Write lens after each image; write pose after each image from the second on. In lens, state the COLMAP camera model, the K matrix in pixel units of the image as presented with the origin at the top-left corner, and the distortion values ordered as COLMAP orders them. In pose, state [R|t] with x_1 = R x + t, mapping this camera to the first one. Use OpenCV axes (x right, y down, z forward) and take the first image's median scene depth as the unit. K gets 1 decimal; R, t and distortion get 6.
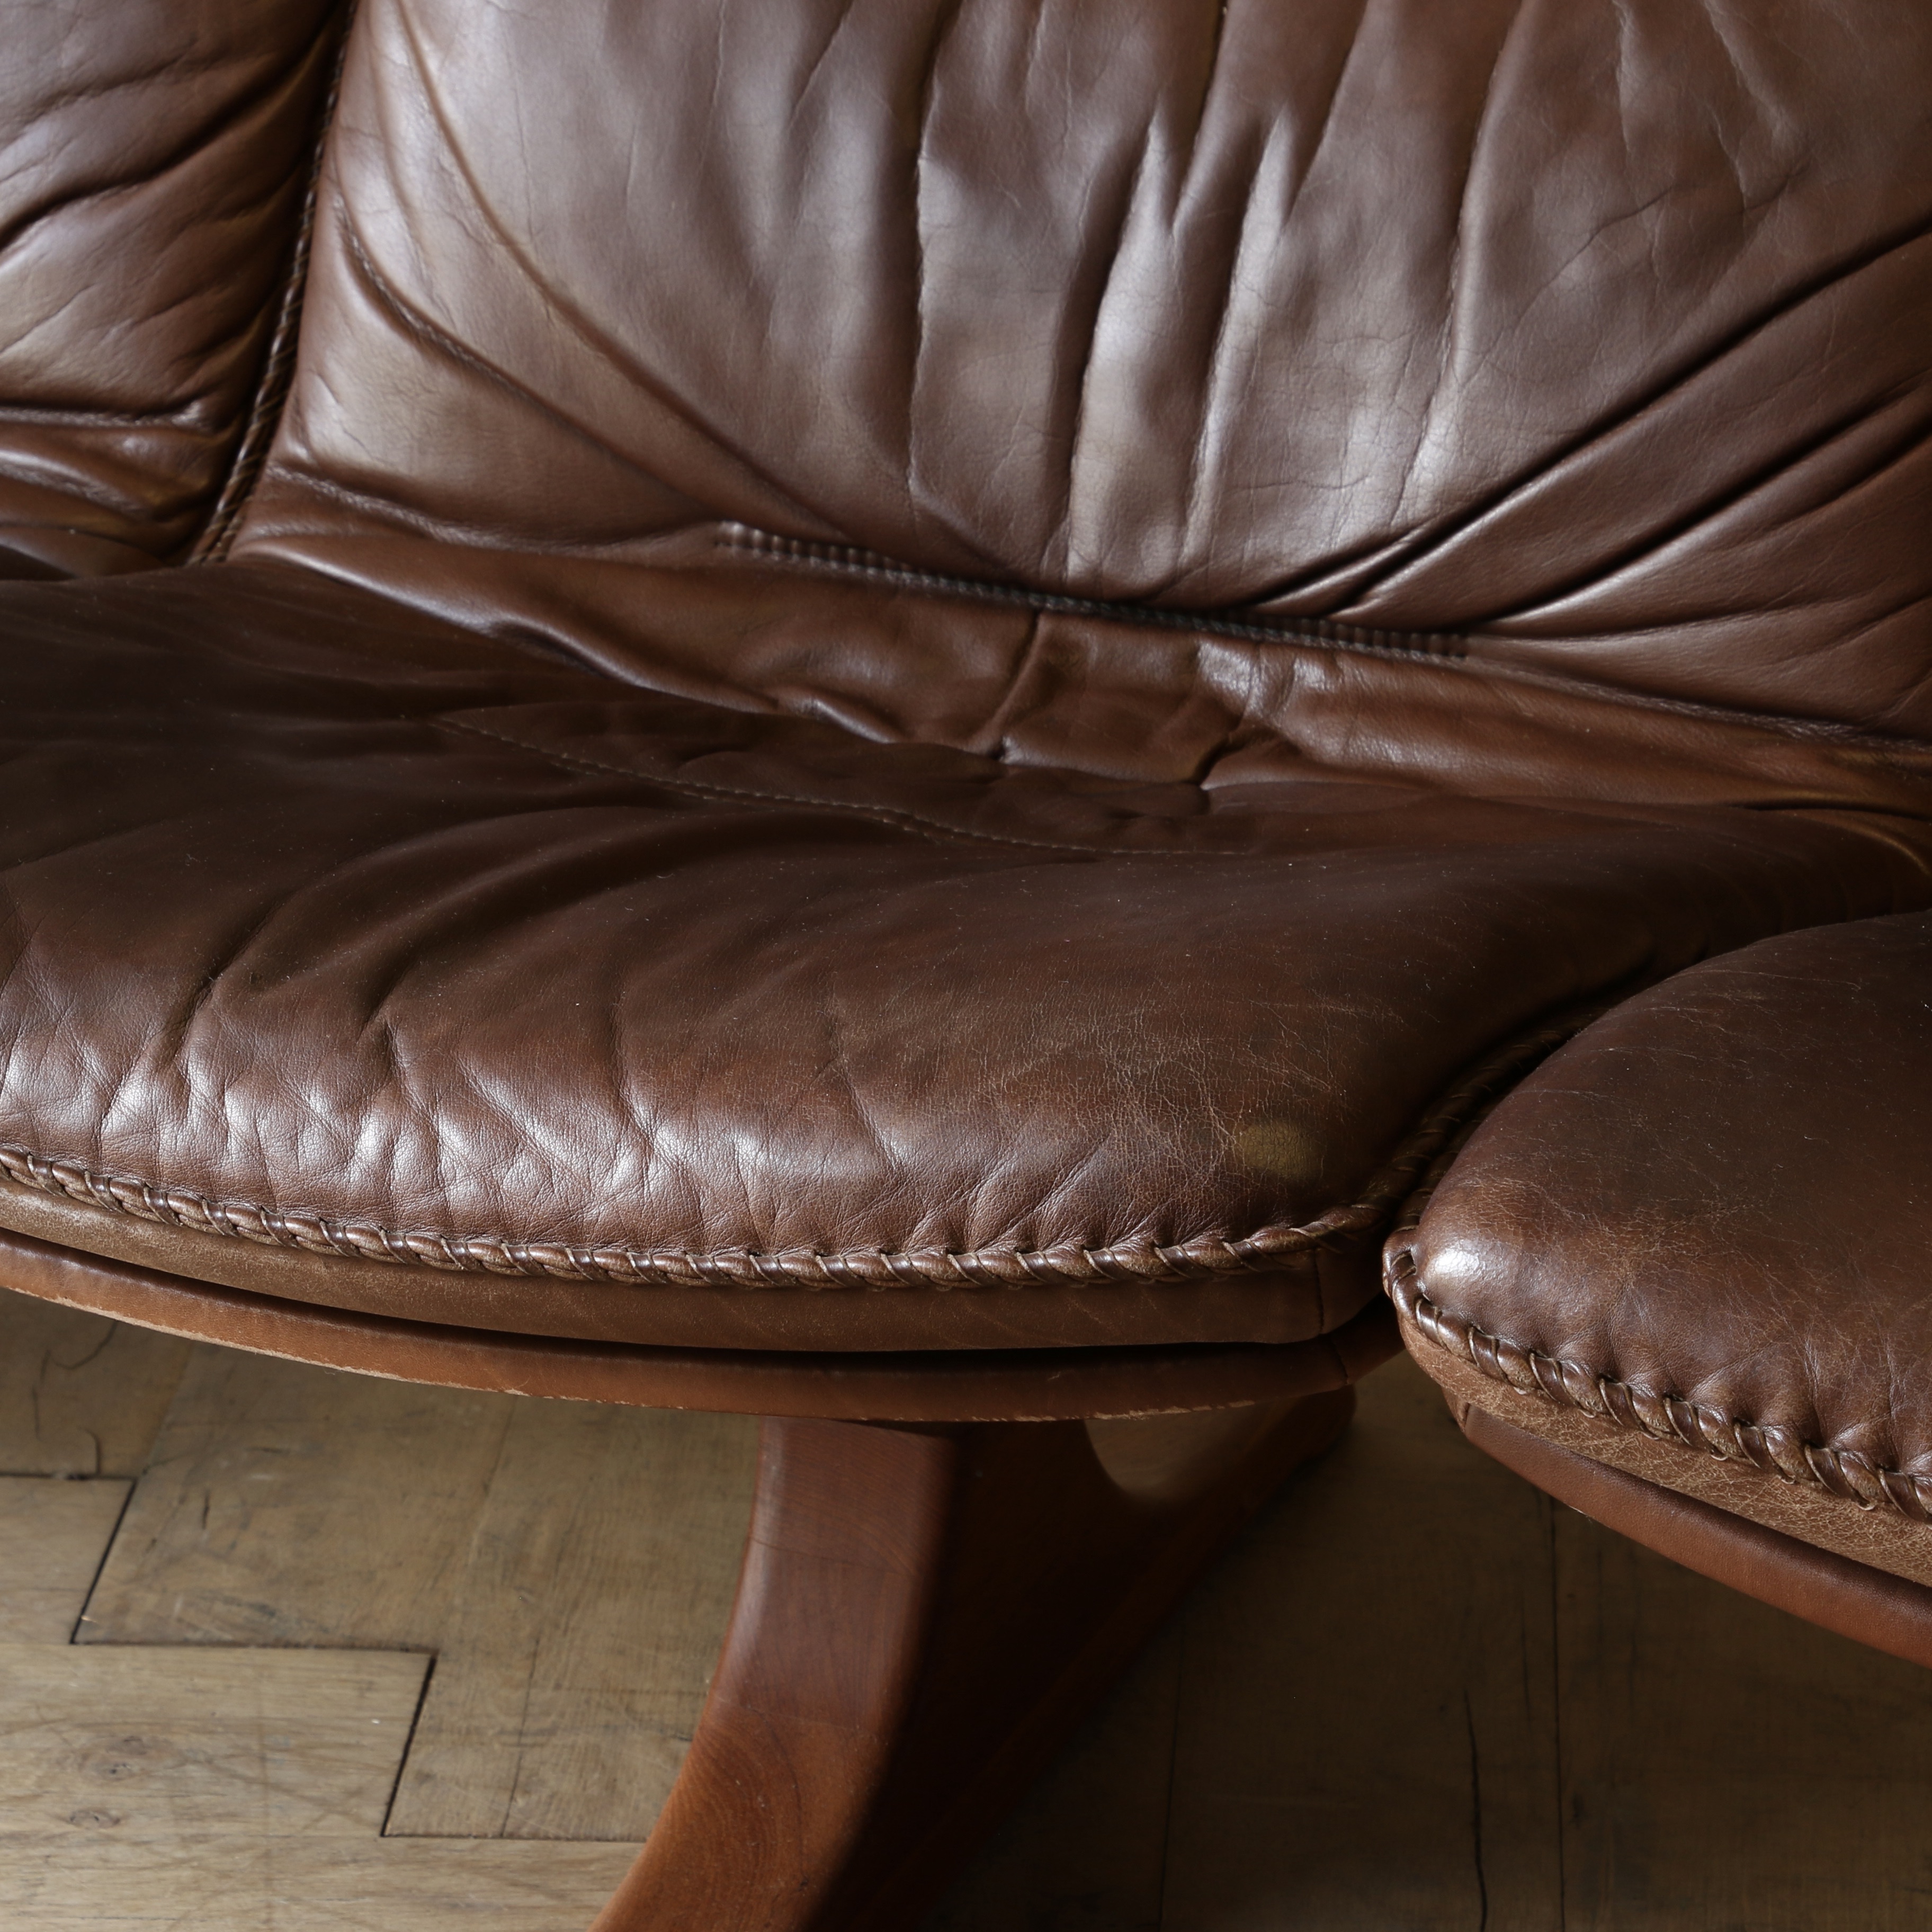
lens RADIAL K [[6604.3, 0, 966.0], [0, 6604.3, 966.0], [0, 0, 1]] dist [0.115481, 1.289504]
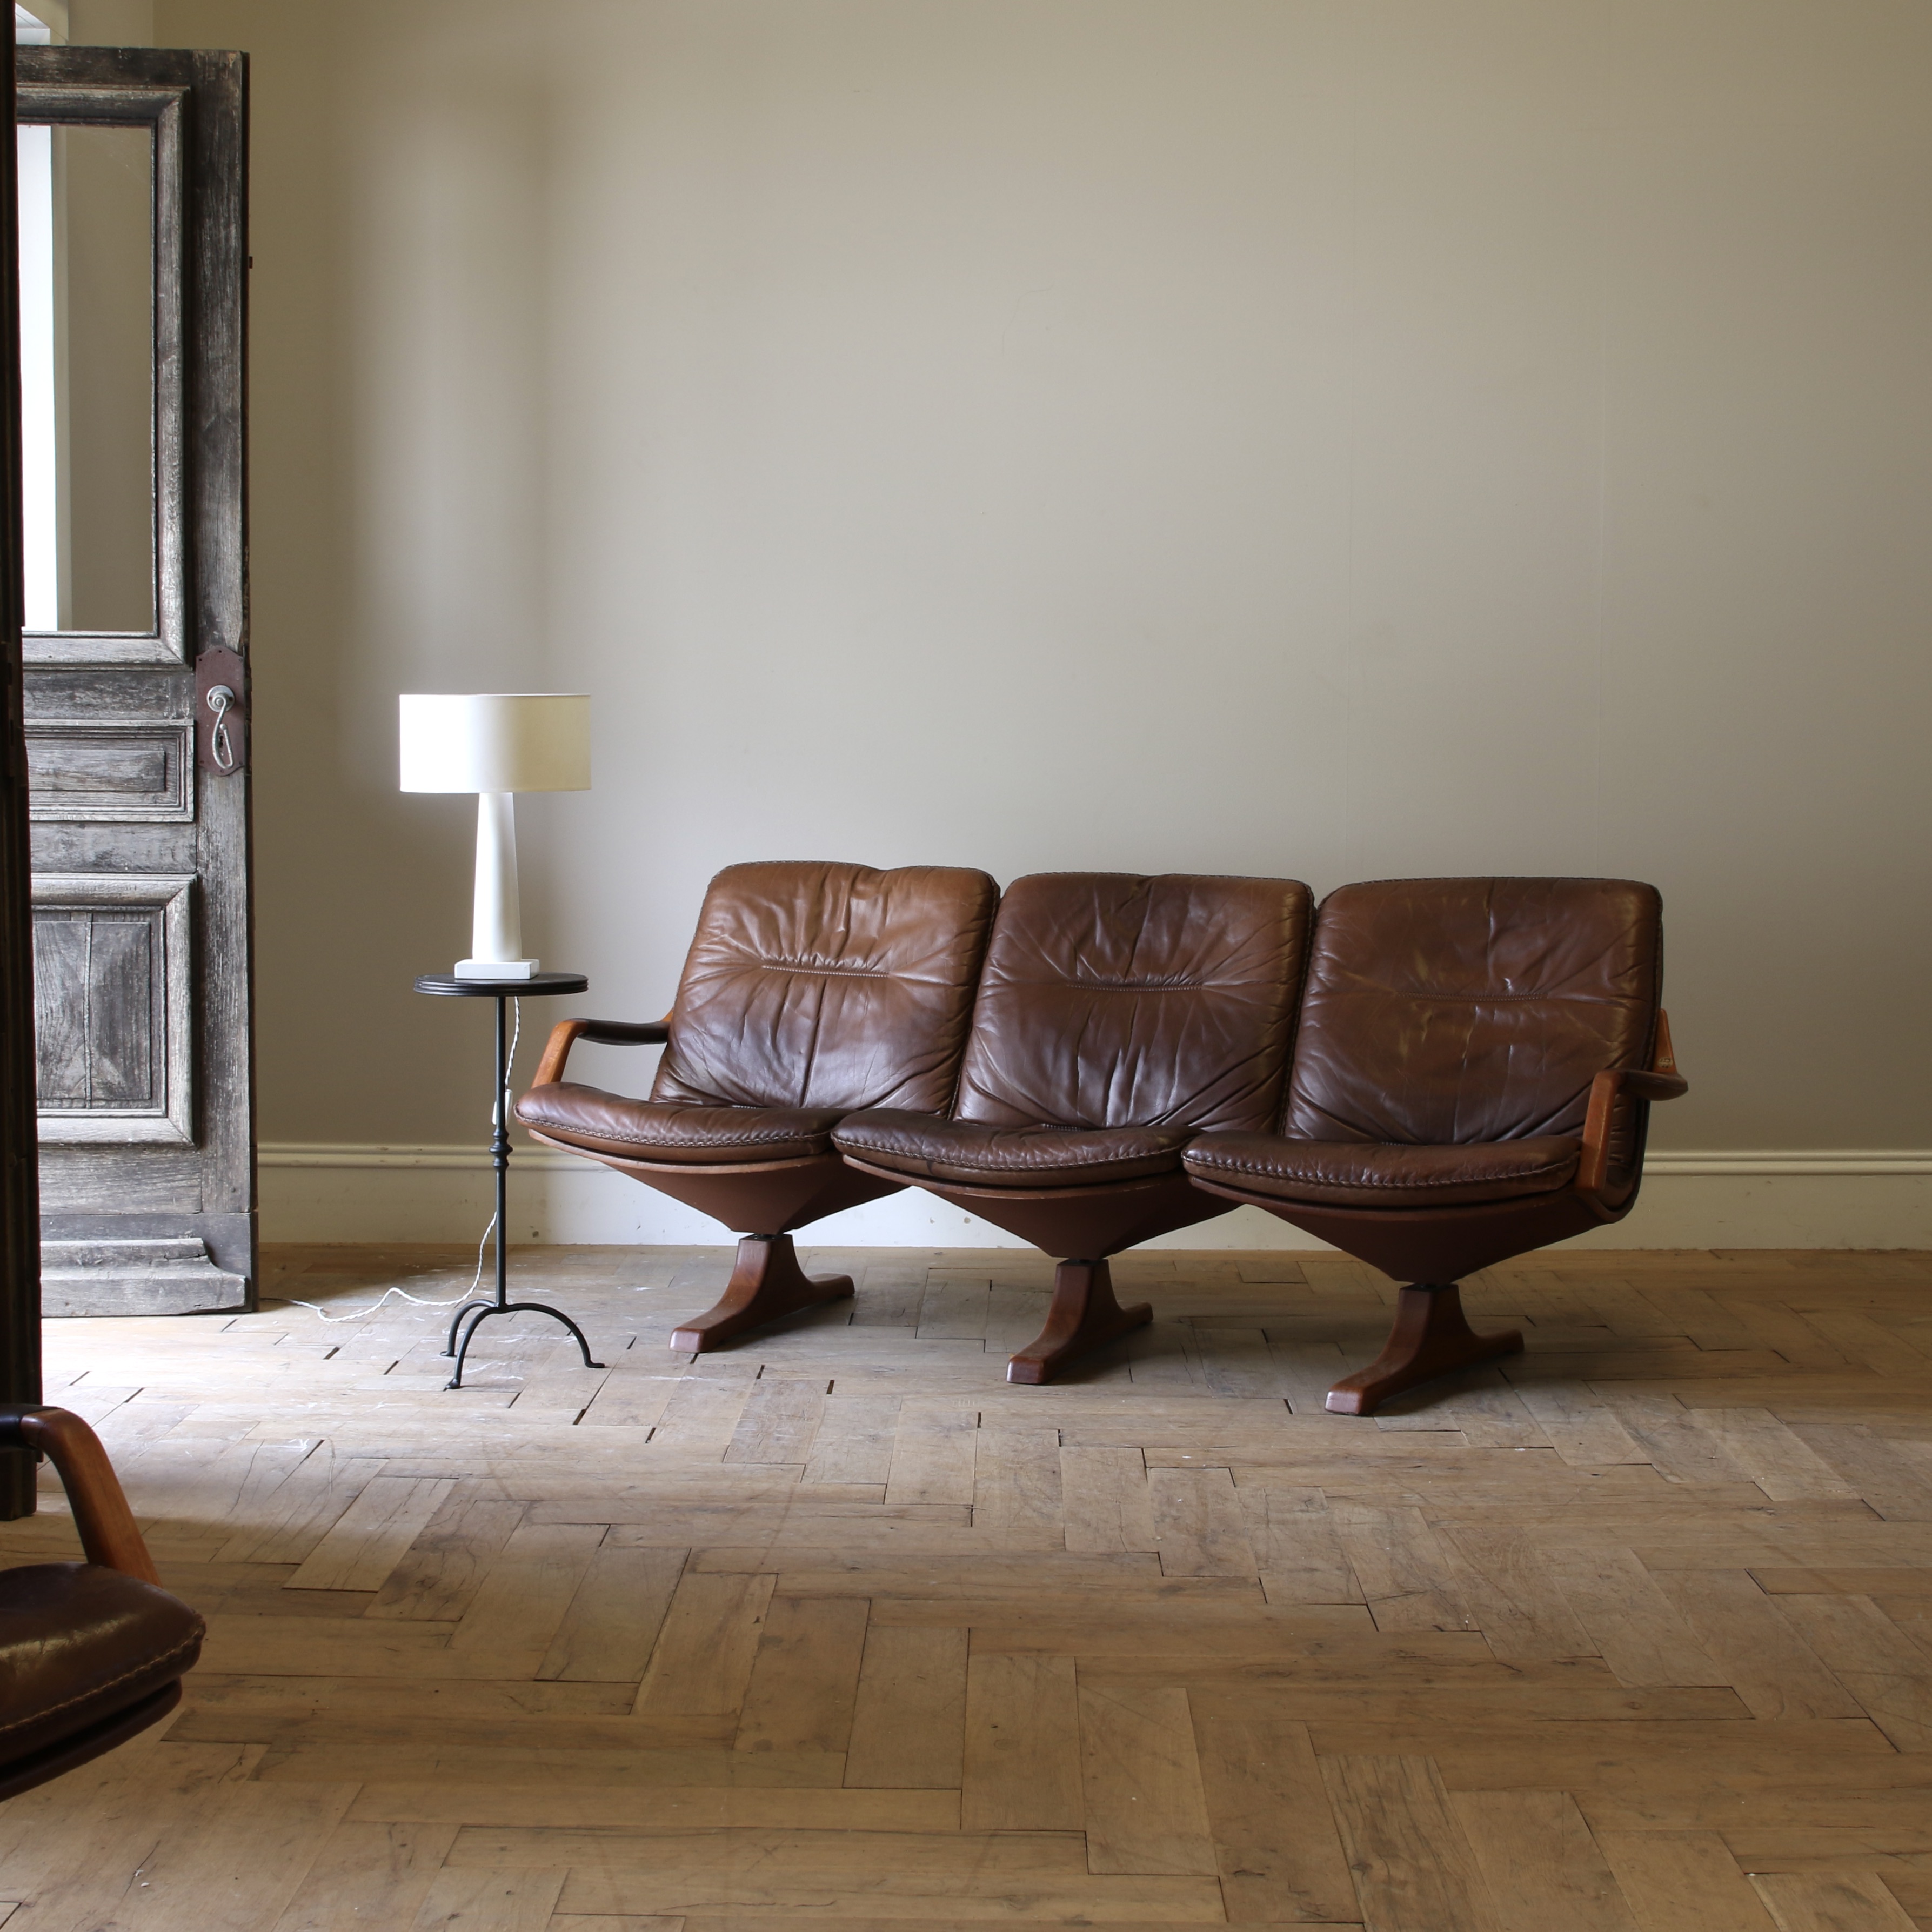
lens RADIAL K [[3264.4, 0, 881.3], [0, 3264.4, 972.5], [0, 0, 1]] dist [-0.113446, 0.005526]
pose [[0.999628, 0.006937, 0.026364, -0.259793], [0.001595, 0.950545, -0.310582, 0.704456], [-0.027215, 0.310508, 0.950181, -1.737996]]
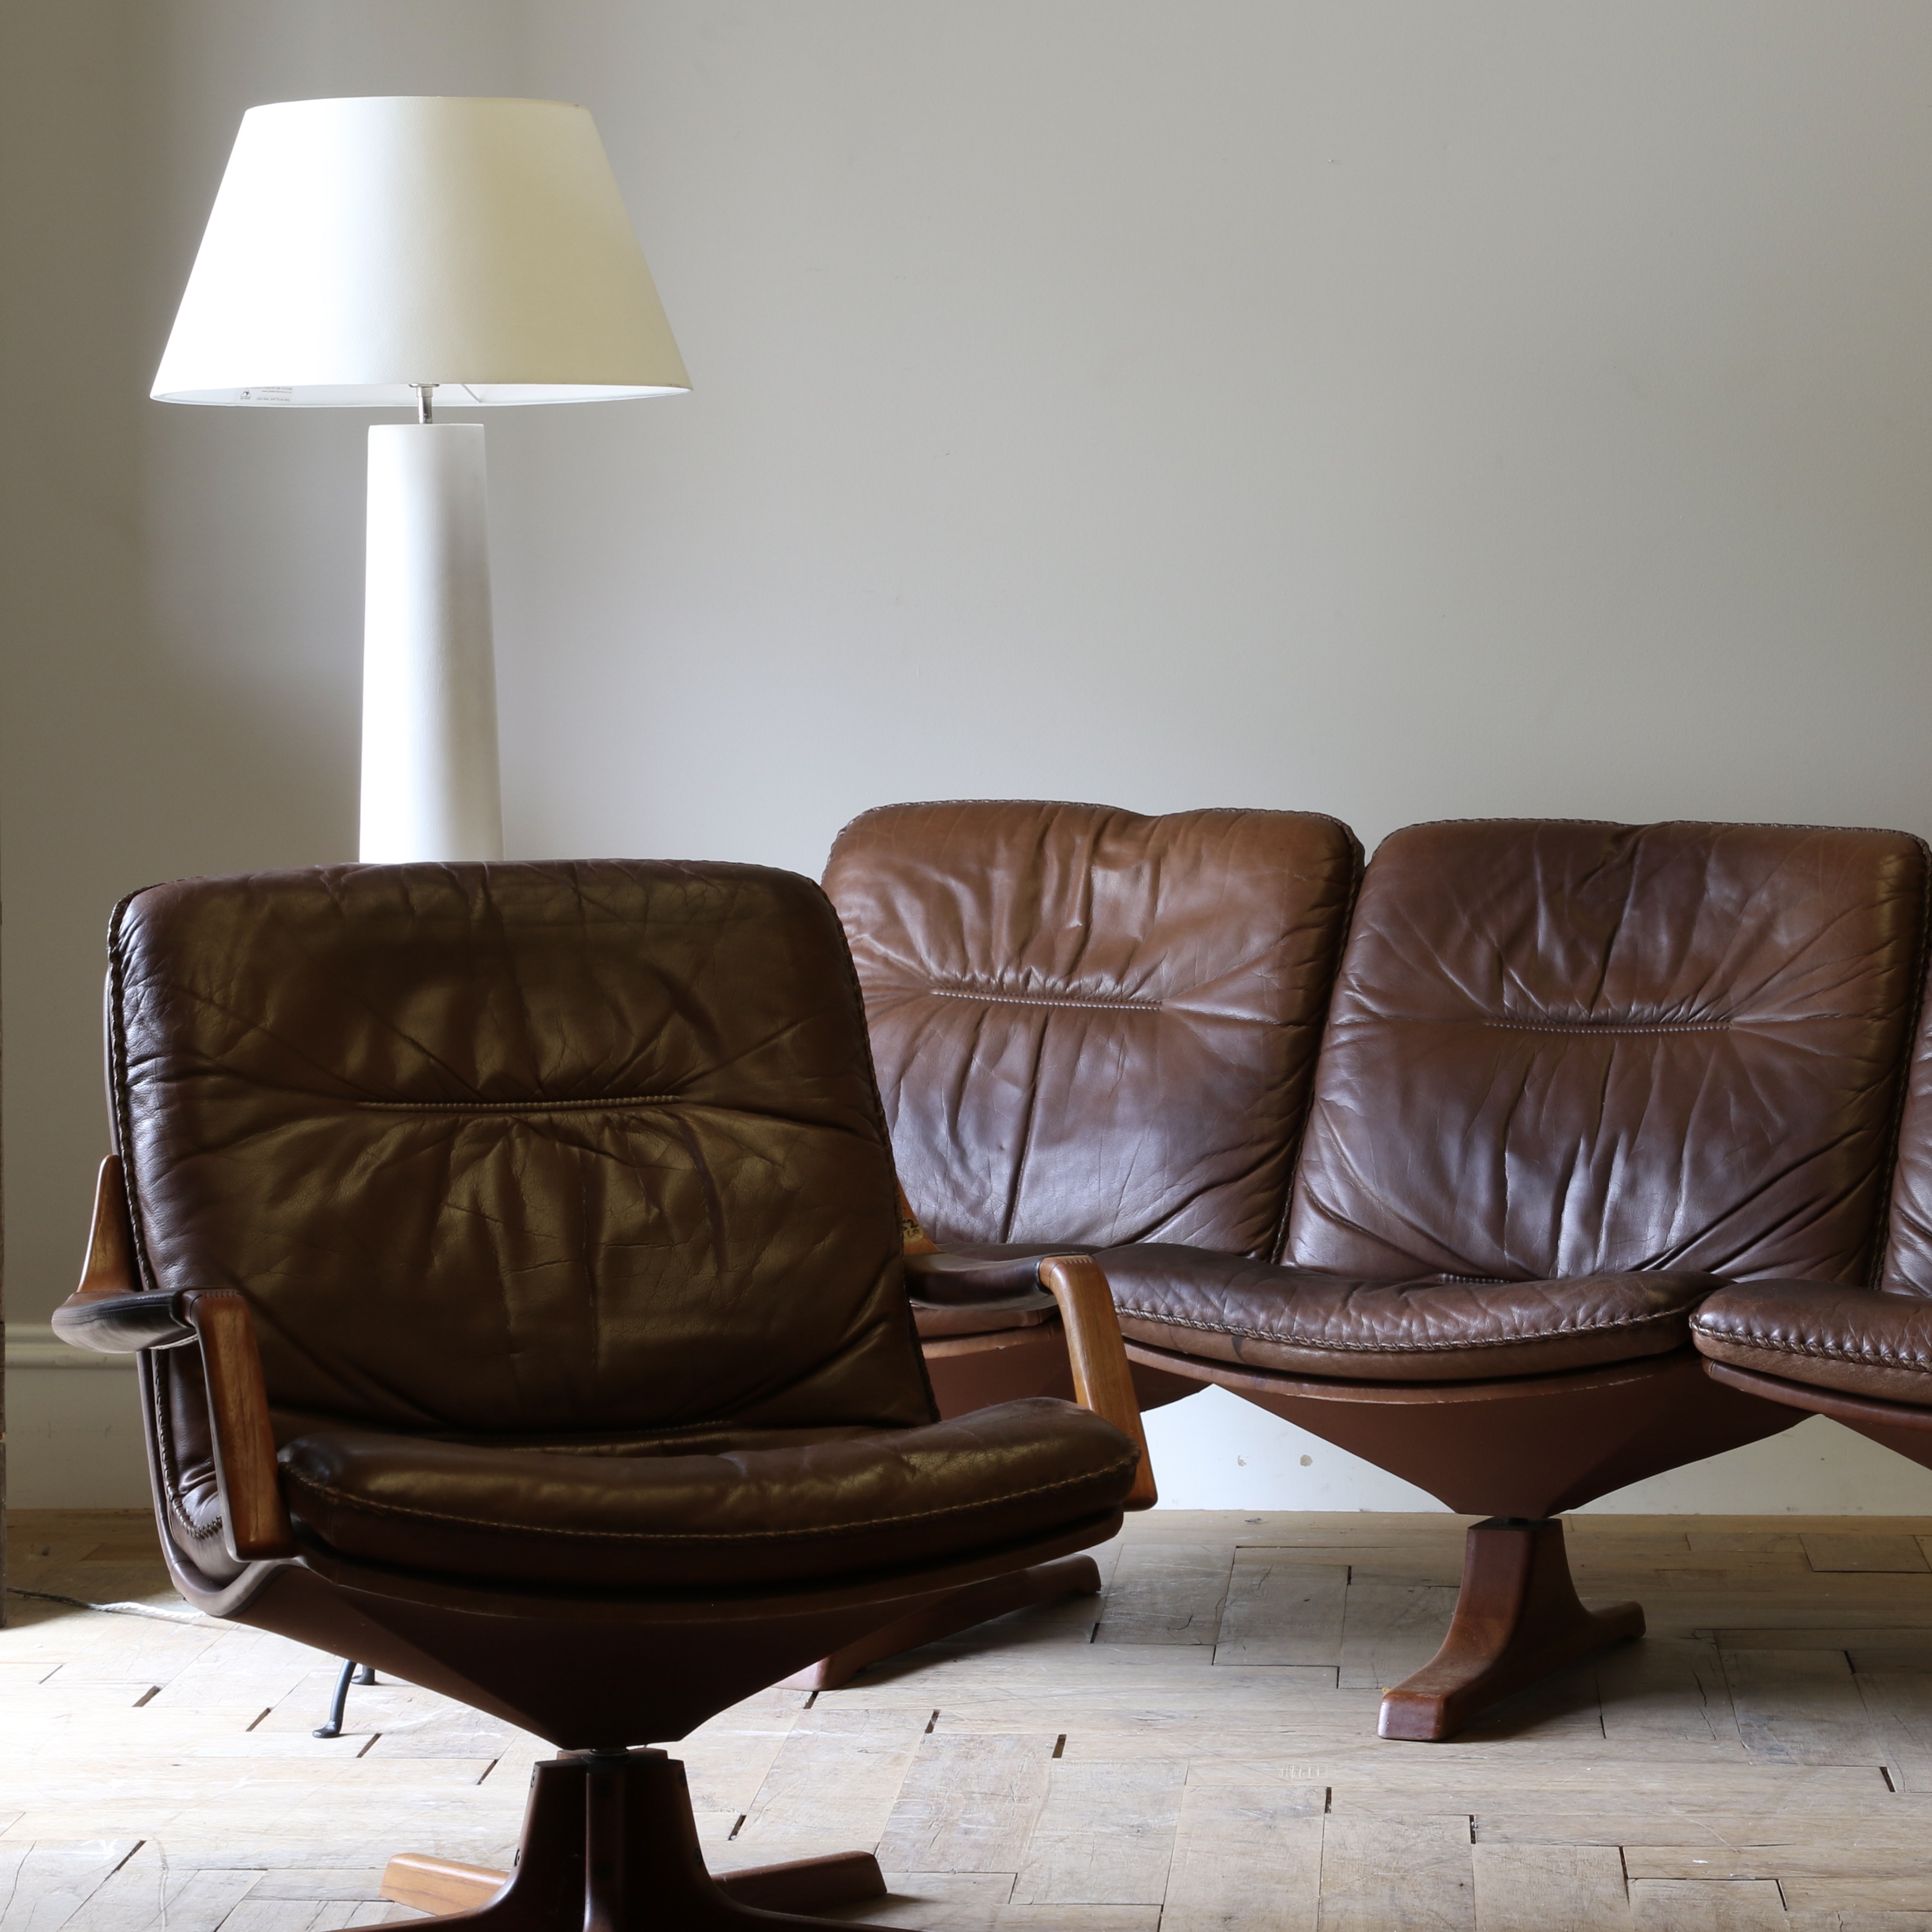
lens RADIAL K [[6493.8, 0, 967.3], [0, 6493.8, 708.6], [0, 0, 1]] dist [-0.067299, 0.226960]
pose [[0.999981, 0.006232, -0.000104, -0.273243], [-0.005854, 0.933318, -0.359002, 0.816807], [-0.002140, 0.358996, 0.933337, -2.013389]]
